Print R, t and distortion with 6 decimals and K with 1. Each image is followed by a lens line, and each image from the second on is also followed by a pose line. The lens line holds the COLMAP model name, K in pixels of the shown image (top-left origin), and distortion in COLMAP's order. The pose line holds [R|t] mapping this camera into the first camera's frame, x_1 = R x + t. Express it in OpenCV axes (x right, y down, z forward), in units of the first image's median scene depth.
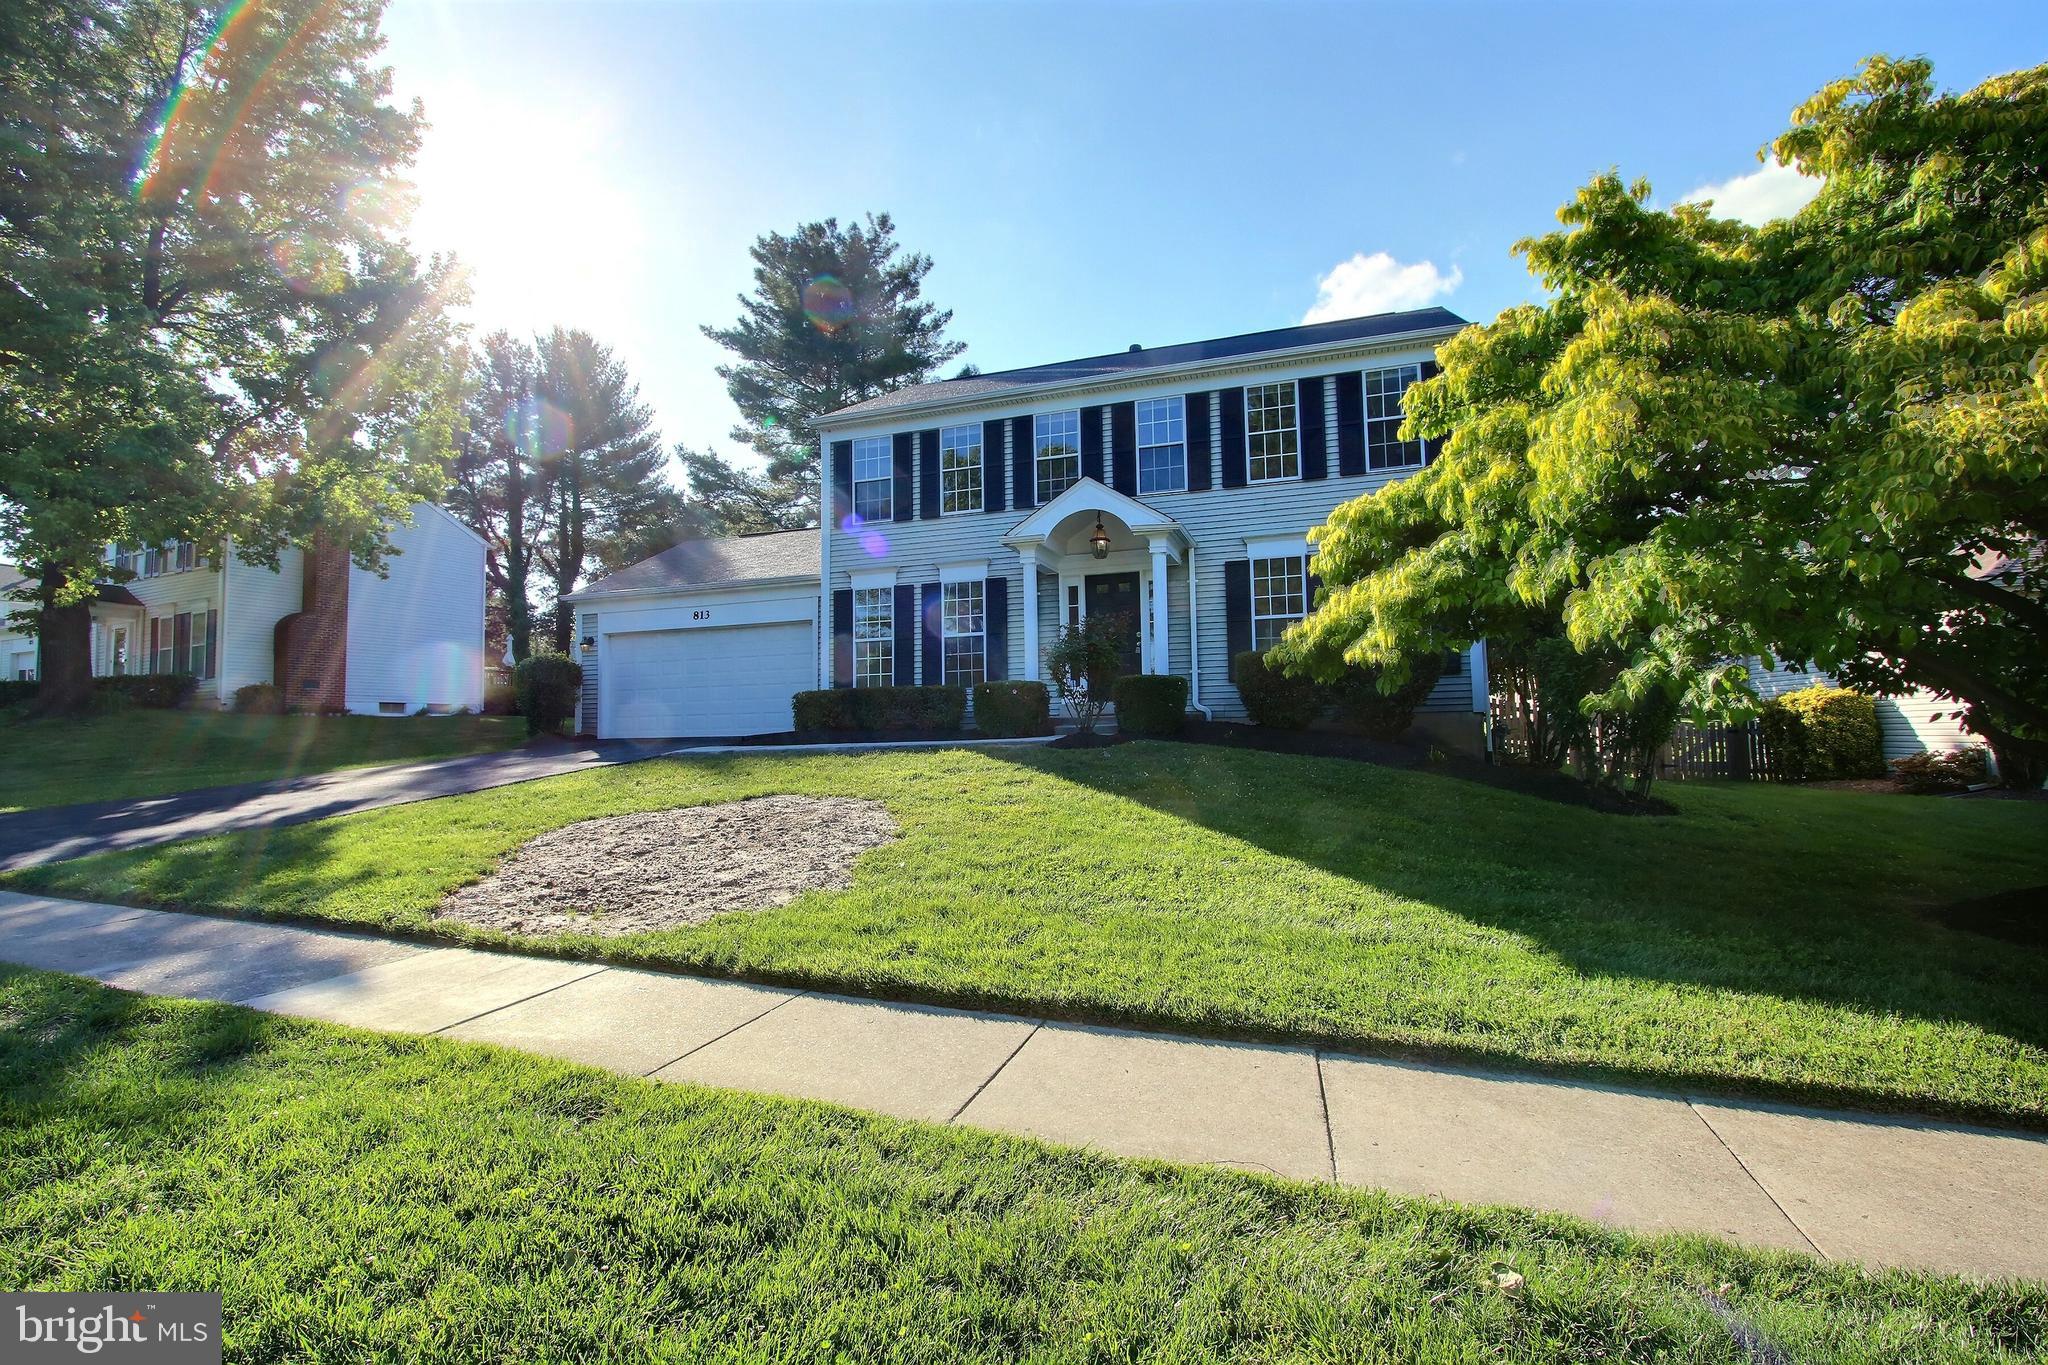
lens RADIAL K [[934.6, 0, 1036.8], [0, 934.6, 693.3], [0, 0, 1]] dist [-0.018907, 0.002341]
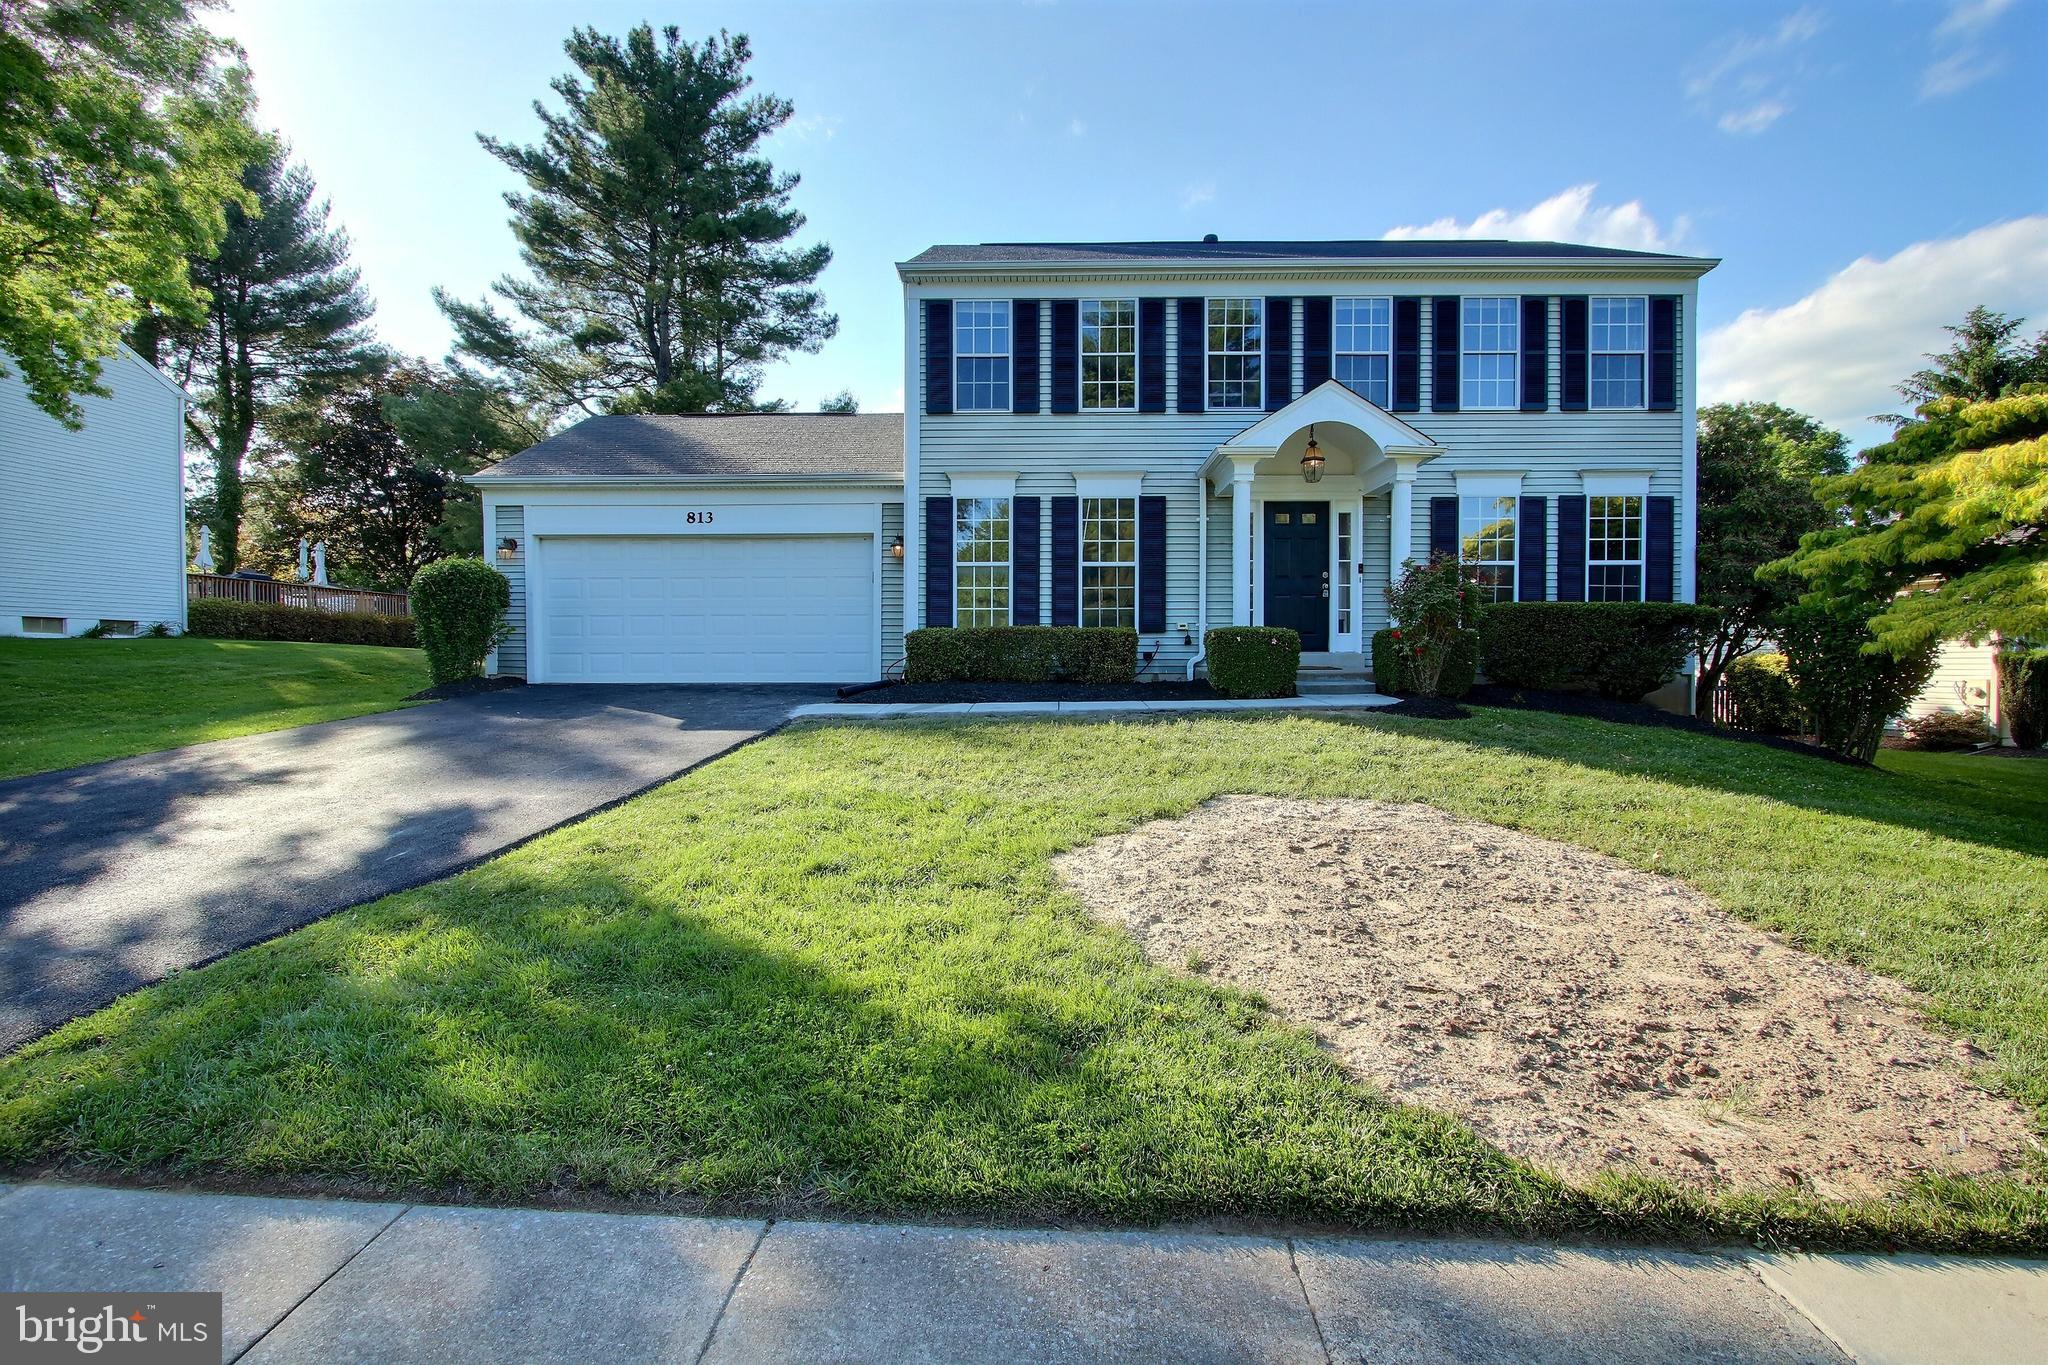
lens RADIAL K [[934.6, 0, 1030.6], [0, 934.6, 686.6], [0, 0, 1]] dist [-0.018907, 0.002341]
pose [[0.951996, 0.008007, 0.306004, -0.313926], [-0.029578, 0.997386, 0.065922, -0.006946], [-0.304677, -0.071809, 0.949745, 0.201024]]
